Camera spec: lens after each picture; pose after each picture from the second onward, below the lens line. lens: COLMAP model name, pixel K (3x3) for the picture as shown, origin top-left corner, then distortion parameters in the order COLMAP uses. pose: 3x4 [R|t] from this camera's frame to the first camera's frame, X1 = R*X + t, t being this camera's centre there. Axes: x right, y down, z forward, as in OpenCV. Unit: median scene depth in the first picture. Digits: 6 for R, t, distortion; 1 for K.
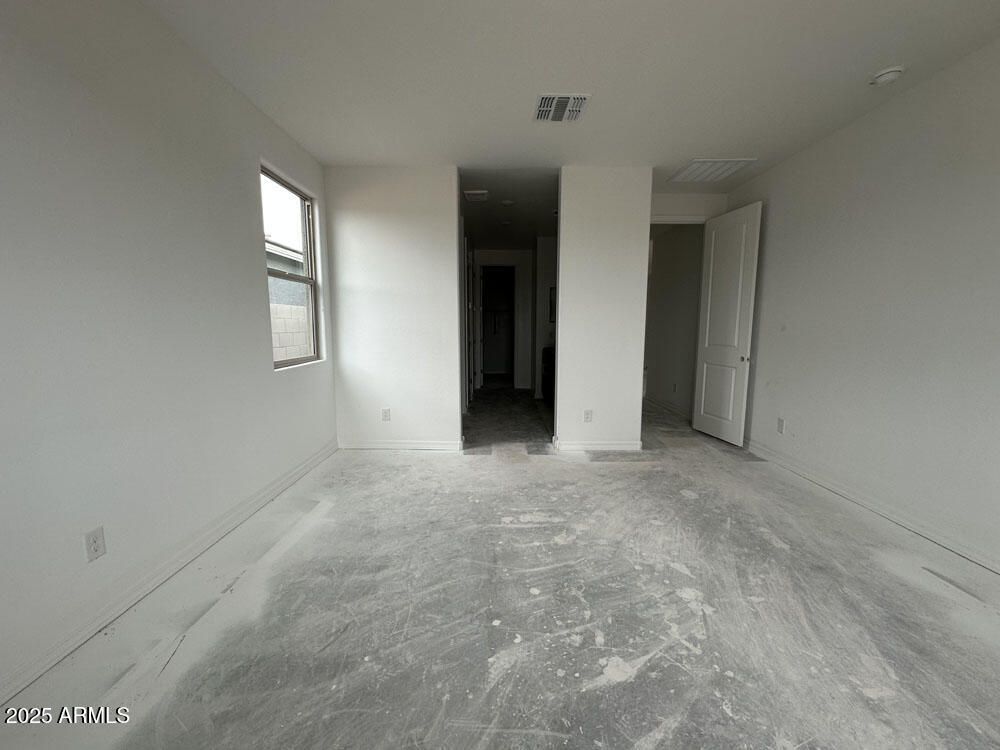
lens RADIAL K [[398.1, 0, 500.0], [0, 398.1, 375.0], [0, 0, 1]] dist [-0.000987, 0.000318]
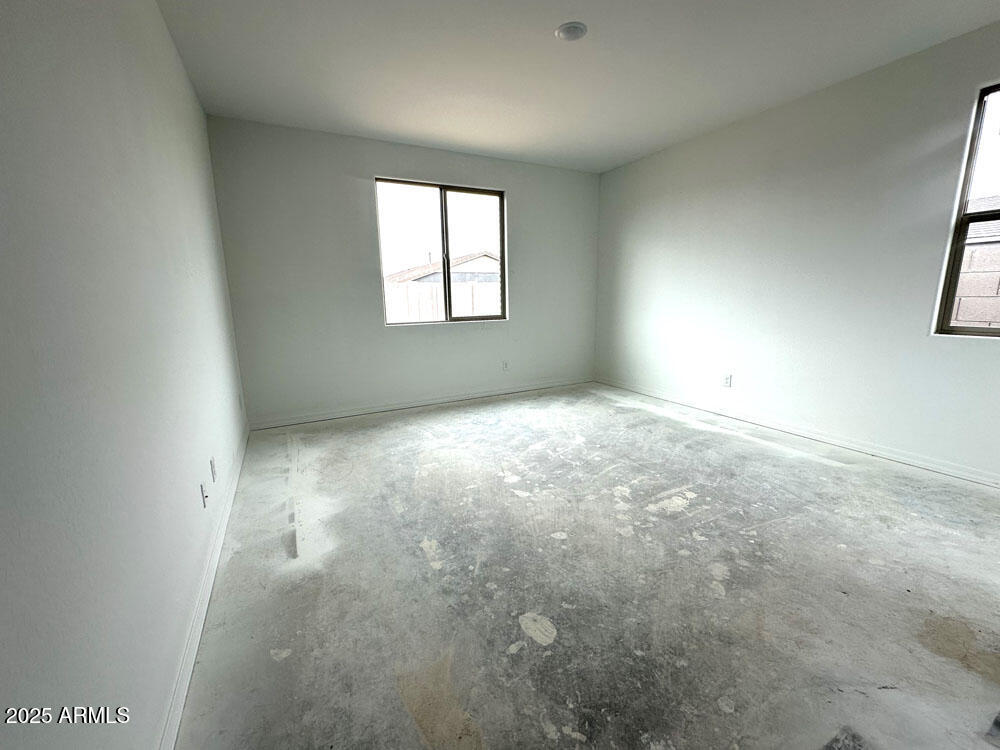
lens RADIAL K [[408.9, 0, 500.0], [0, 408.9, 375.0], [0, 0, 1]] dist [-0.002150, 0.000234]
pose [[-0.884054, 0.101988, -0.456121, 1.030588], [-0.042810, 0.954130, 0.296317, -0.218394], [0.465420, 0.281487, -0.839136, 1.889867]]
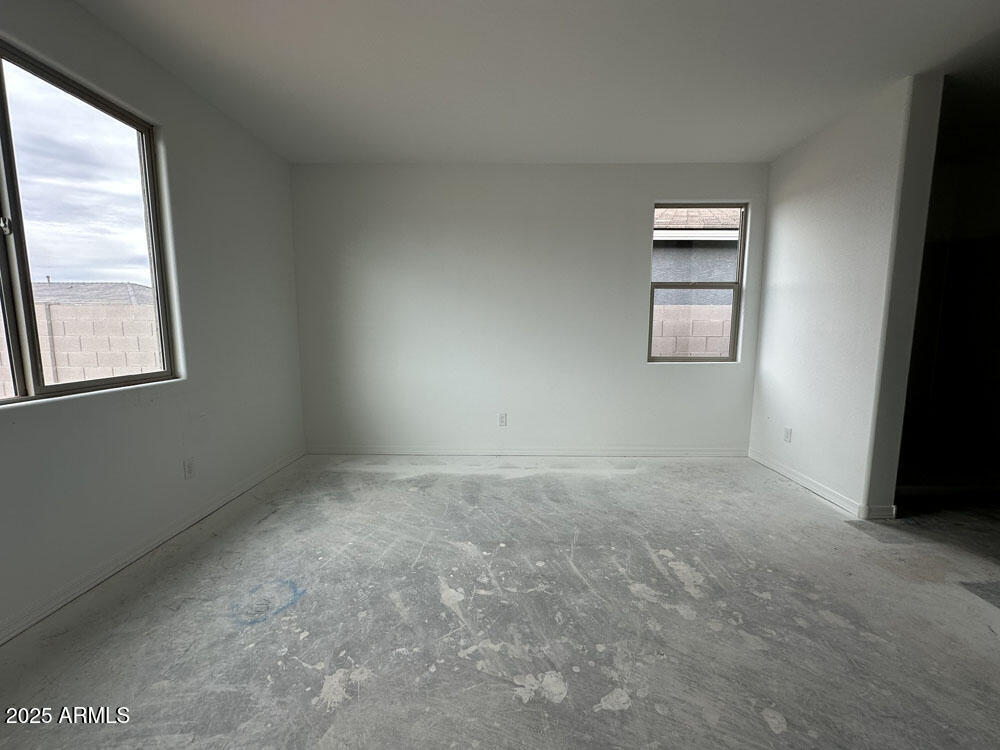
lens RADIAL K [[398.1, 0, 500.0], [0, 398.1, 375.0], [0, 0, 1]] dist [-0.000987, 0.000318]
pose [[-0.014153, 0.112912, -0.993504, 1.028949], [-0.123790, 0.985762, 0.113795, -0.083947], [0.992207, 0.124597, 0.000026, 0.740909]]
